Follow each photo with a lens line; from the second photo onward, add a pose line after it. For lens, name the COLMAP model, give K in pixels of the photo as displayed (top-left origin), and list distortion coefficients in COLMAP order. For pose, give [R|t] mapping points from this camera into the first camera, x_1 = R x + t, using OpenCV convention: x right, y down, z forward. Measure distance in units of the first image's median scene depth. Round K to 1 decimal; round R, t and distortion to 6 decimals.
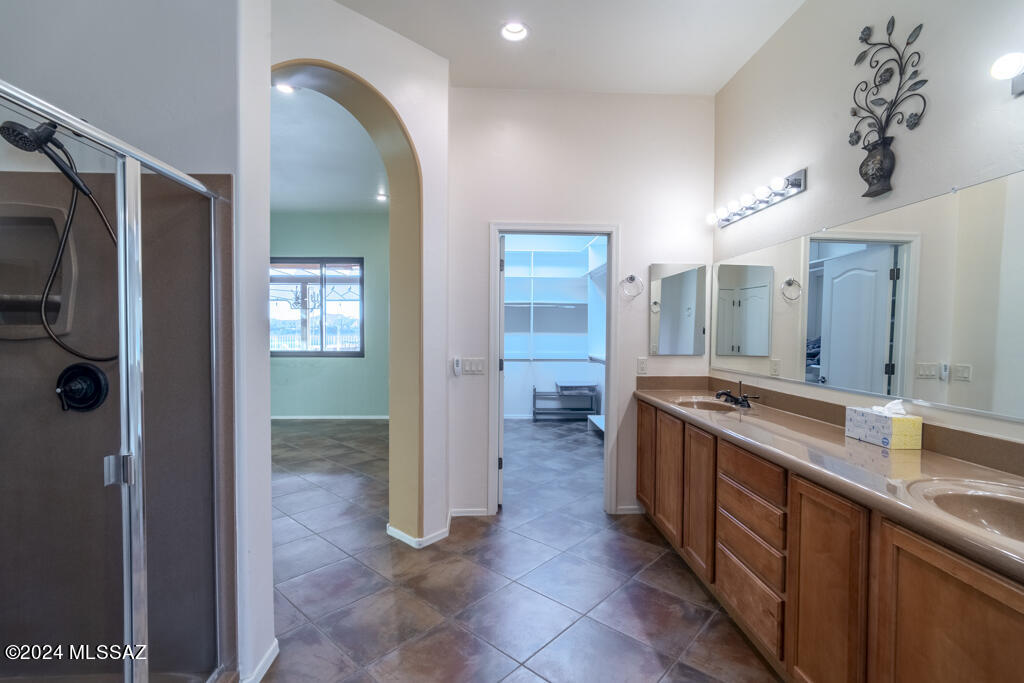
lens RADIAL K [[479.4, 0, 511.1], [0, 479.4, 340.2], [0, 0, 1]] dist [-0.015675, 0.007306]
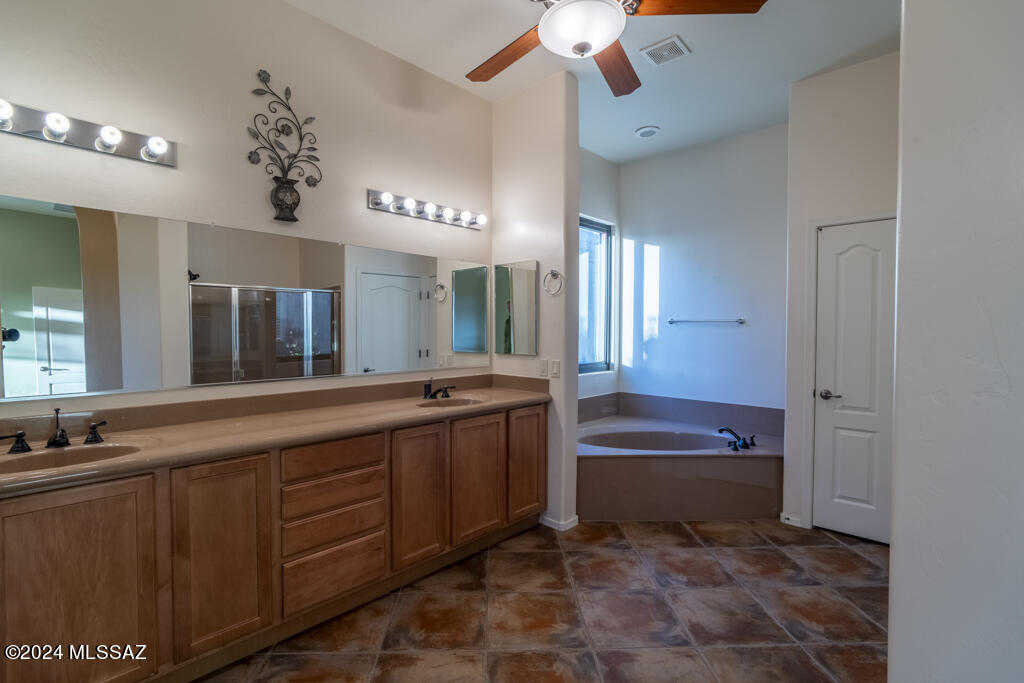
lens RADIAL K [[479.4, 0, 512.1], [0, 479.4, 344.7], [0, 0, 1]] dist [-0.015675, 0.007306]
pose [[-0.704250, -0.025896, 0.709479, -0.559106], [0.008798, 0.998939, 0.045195, -0.031591], [-0.709897, 0.038070, -0.703276, 1.484467]]
